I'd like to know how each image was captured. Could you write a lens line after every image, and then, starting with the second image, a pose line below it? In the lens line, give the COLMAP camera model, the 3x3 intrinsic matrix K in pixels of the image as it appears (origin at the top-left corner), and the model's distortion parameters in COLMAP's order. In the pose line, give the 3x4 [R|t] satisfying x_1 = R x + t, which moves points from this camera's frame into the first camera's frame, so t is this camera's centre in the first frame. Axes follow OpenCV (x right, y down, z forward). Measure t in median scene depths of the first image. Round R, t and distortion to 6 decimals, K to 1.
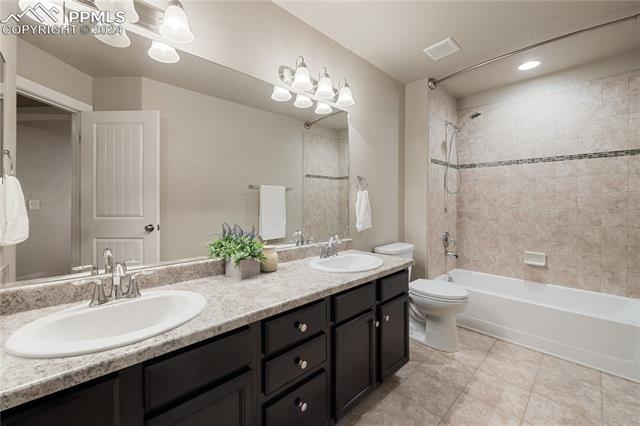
lens RADIAL K [[255.5, 0, 320.3], [0, 255.5, 207.9], [0, 0, 1]] dist [0.000227, 0.000012]
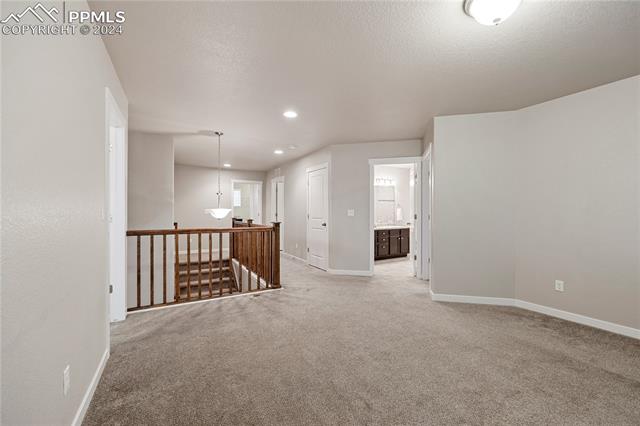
lens RADIAL K [[255.5, 0, 319.6], [0, 255.5, 214.1], [0, 0, 1]] dist [0.000227, 0.000012]
pose [[0.975410, 0.006503, -0.220303, -0.123637], [-0.007843, 0.999956, -0.005209, 0.035243], [0.220259, 0.006809, 0.975418, -2.739837]]
